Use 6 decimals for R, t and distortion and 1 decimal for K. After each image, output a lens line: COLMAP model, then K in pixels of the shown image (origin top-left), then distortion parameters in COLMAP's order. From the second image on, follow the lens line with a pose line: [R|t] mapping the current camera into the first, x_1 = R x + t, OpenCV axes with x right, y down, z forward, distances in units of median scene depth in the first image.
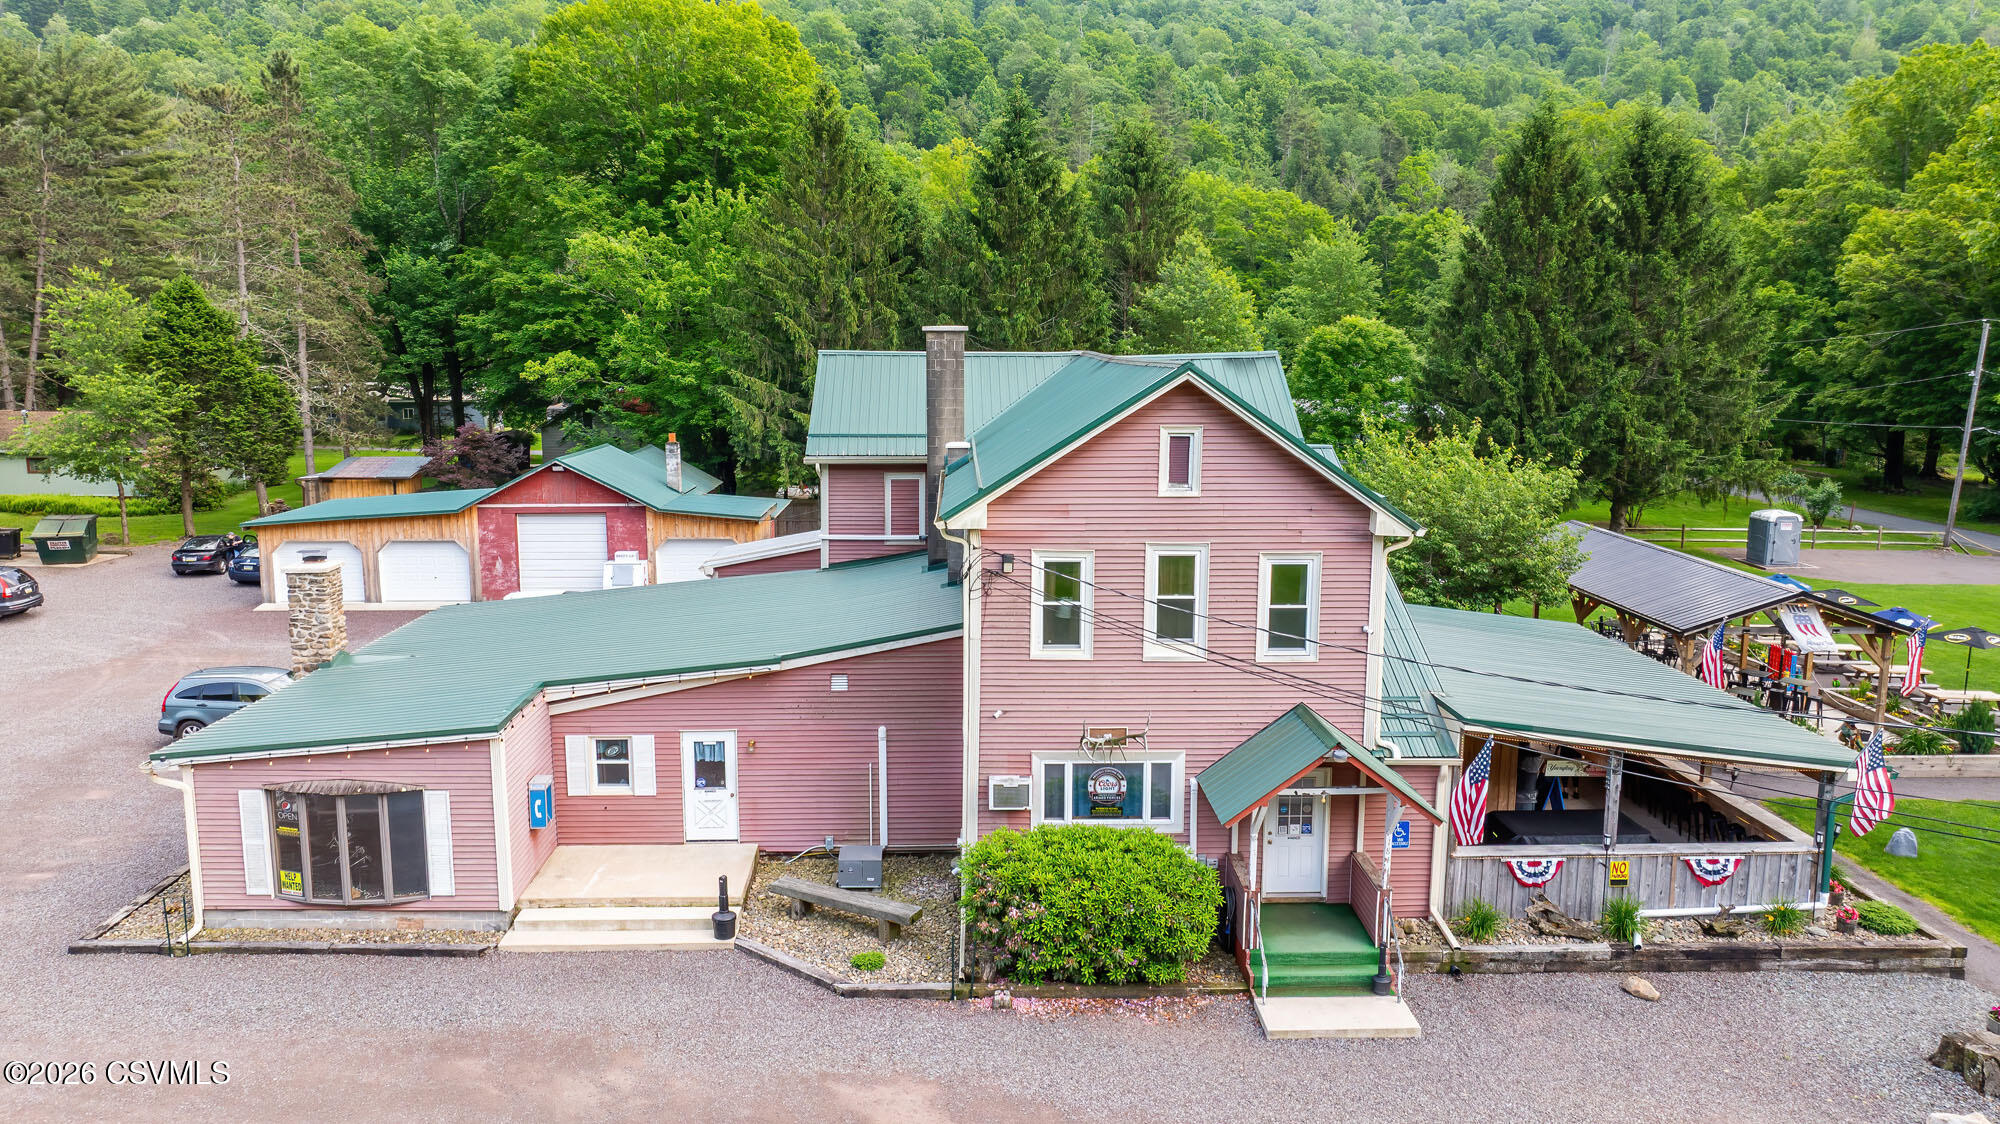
lens RADIAL K [[1388.9, 0, 1000.0], [0, 1388.9, 562.0], [0, 0, 1]] dist [-0.017974, -0.001014]
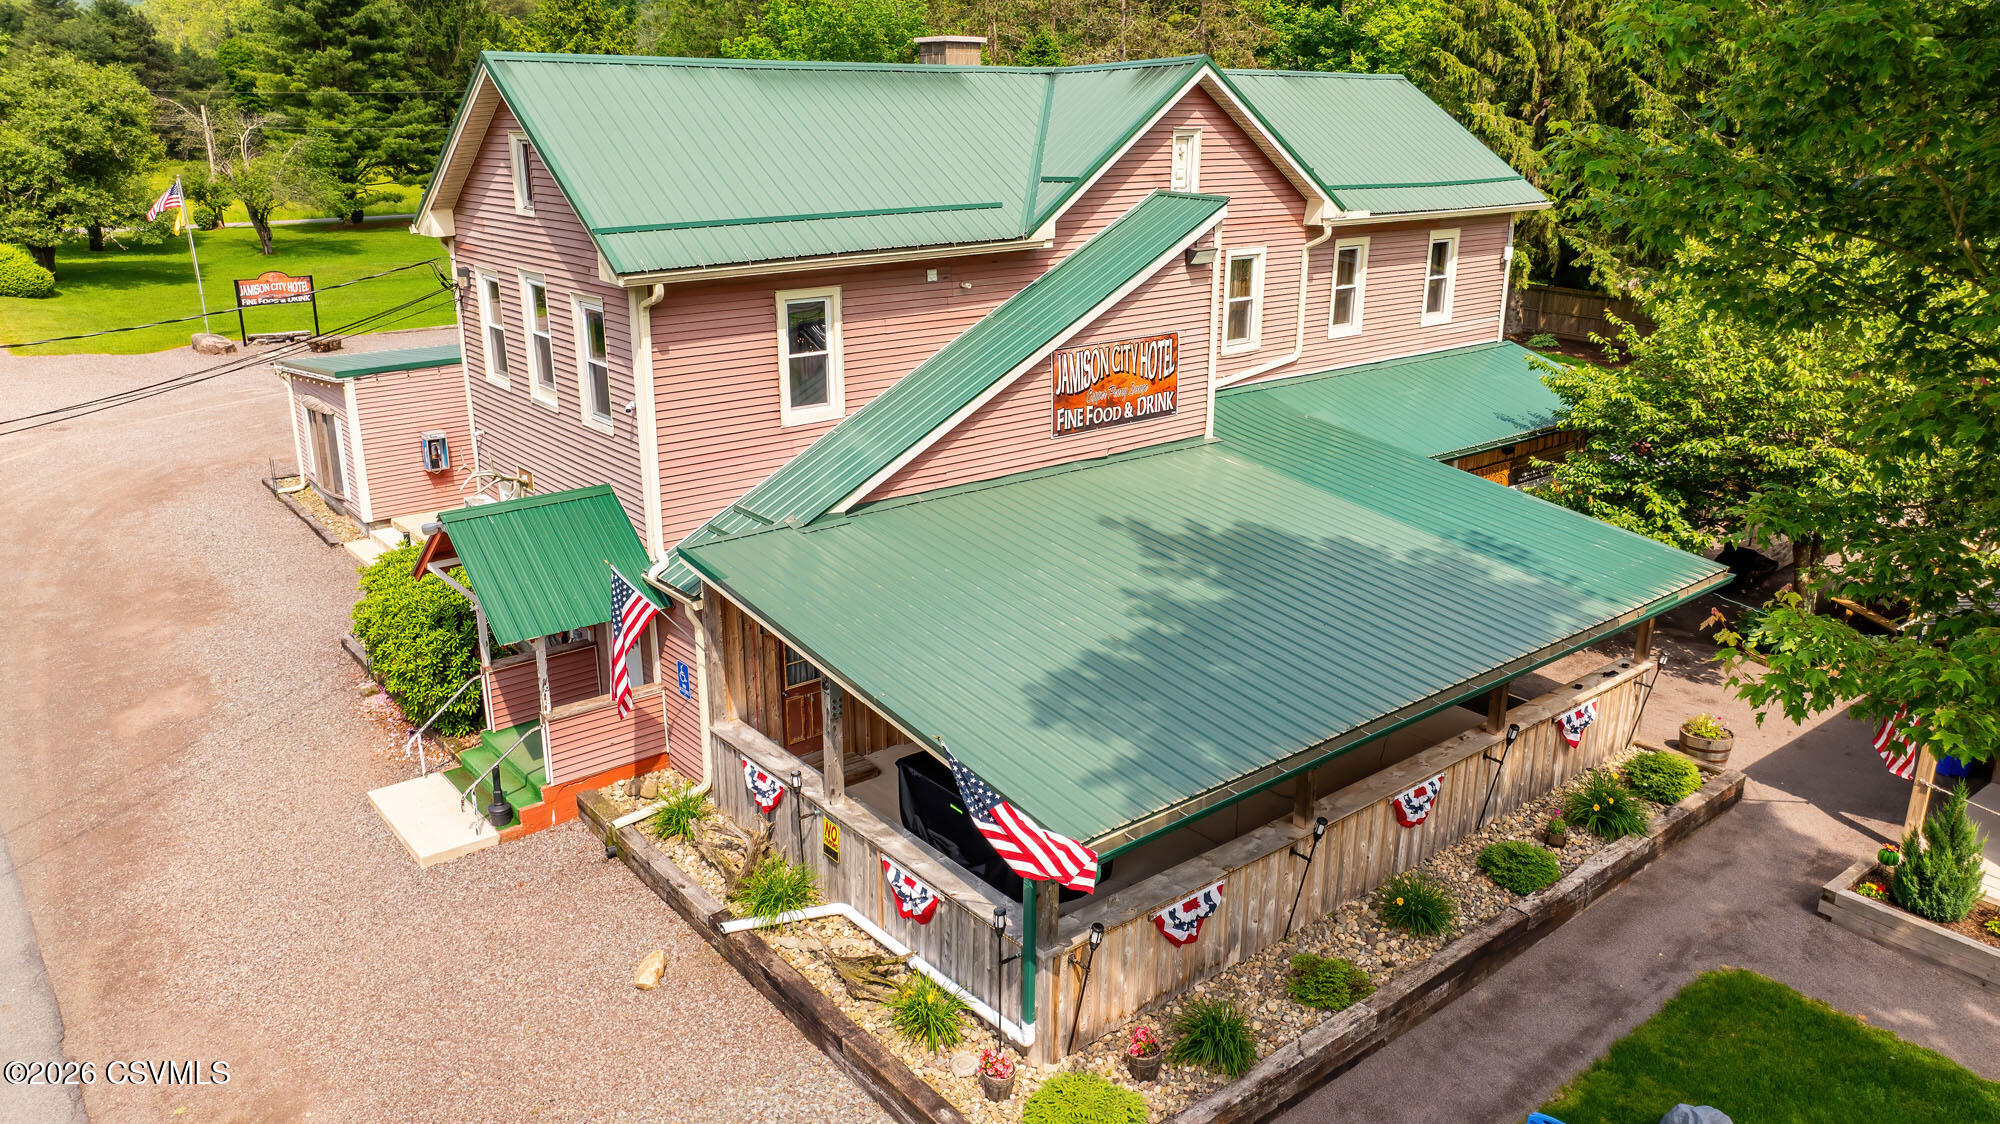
lens RADIAL K [[1388.9, 0, 1000.0], [0, 1388.9, 562.0], [0, 0, 1]] dist [-0.017974, -0.001014]
pose [[0.601371, 0.240008, -0.762069, 1.000905], [-0.120014, 0.970128, 0.210828, -0.055215], [0.789905, -0.035327, 0.612211, 0.685128]]
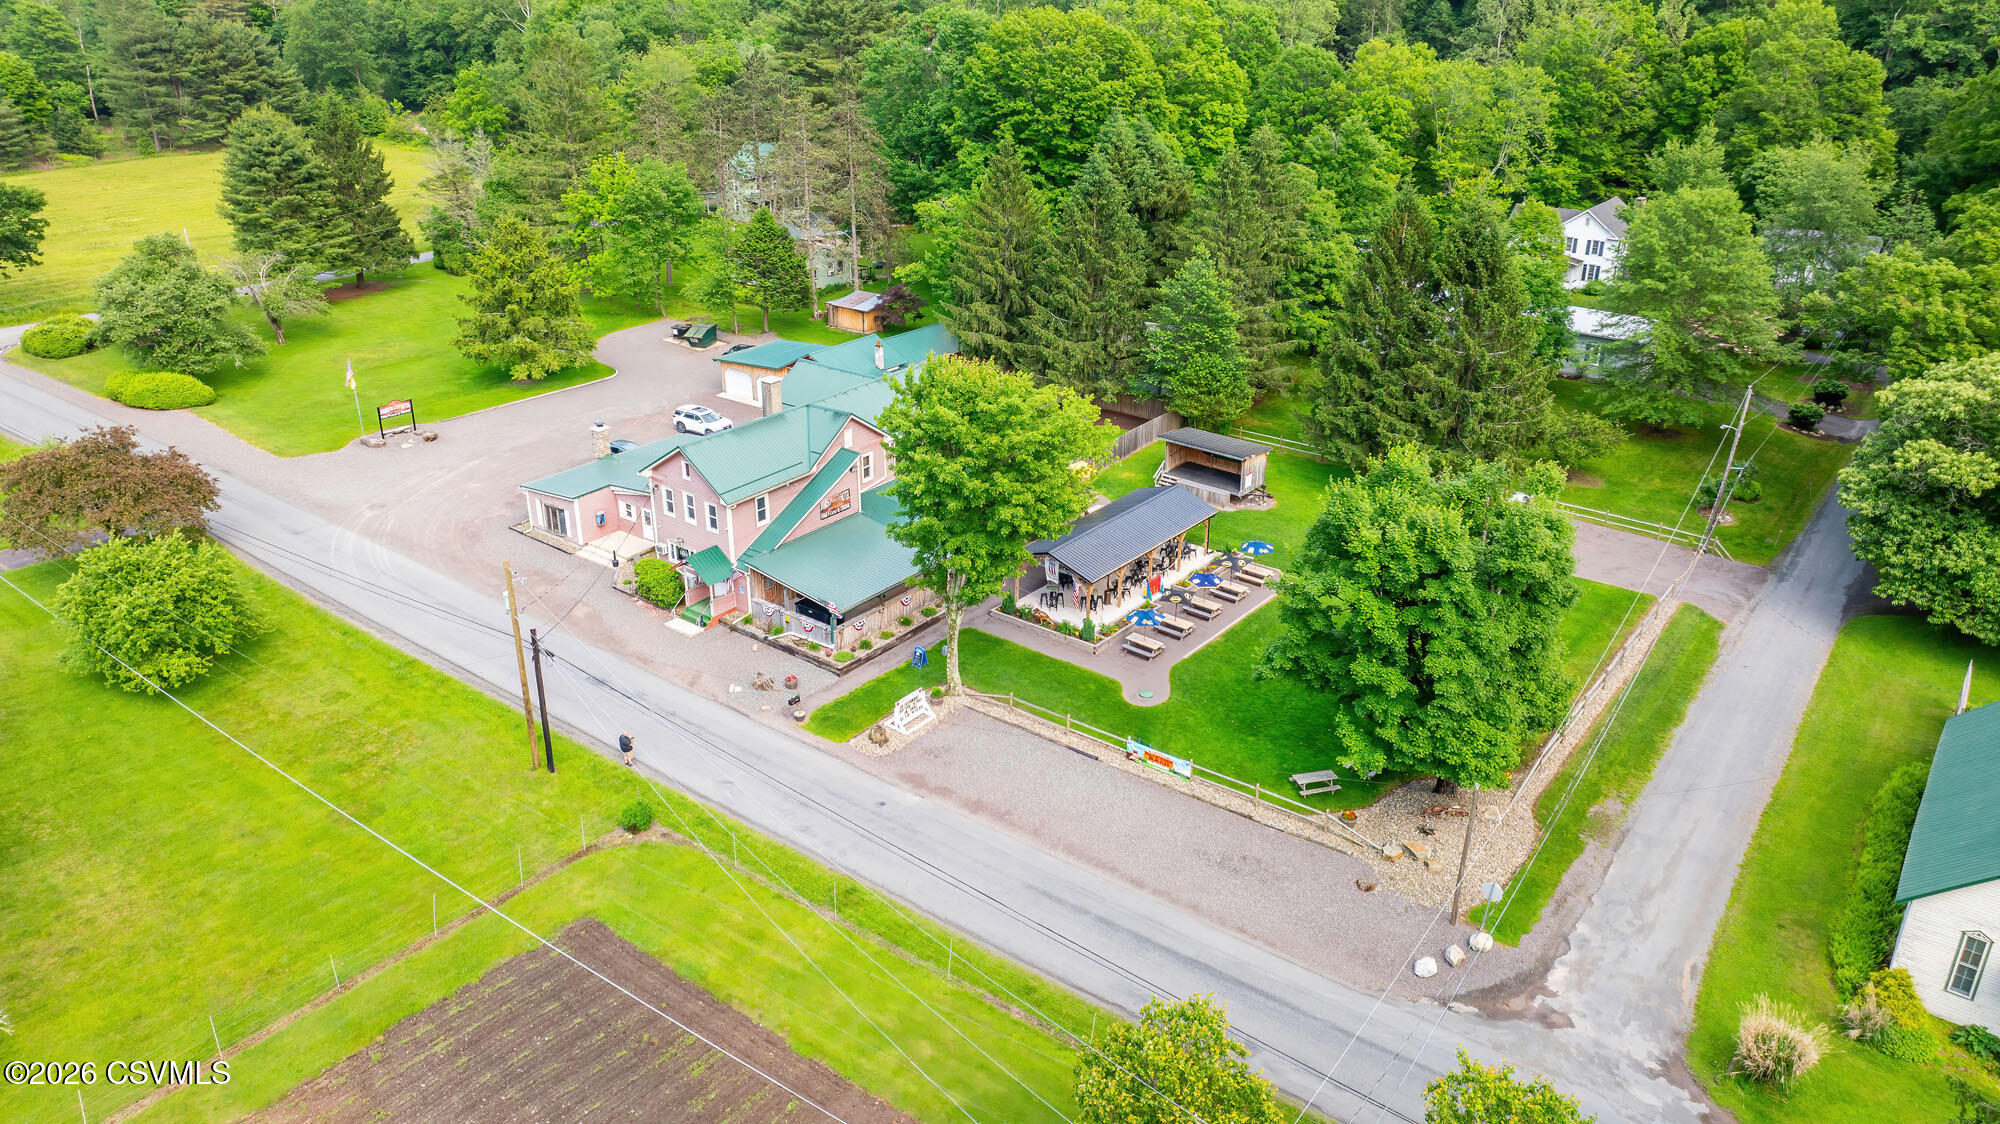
lens RADIAL K [[1388.9, 0, 1000.0], [0, 1388.9, 562.0], [0, 0, 1]] dist [-0.017974, -0.001014]
pose [[0.767305, 0.258946, -0.586677, 2.800883], [-0.096975, 0.951182, 0.292999, -0.938665], [0.633908, -0.167926, 0.754958, -1.162235]]
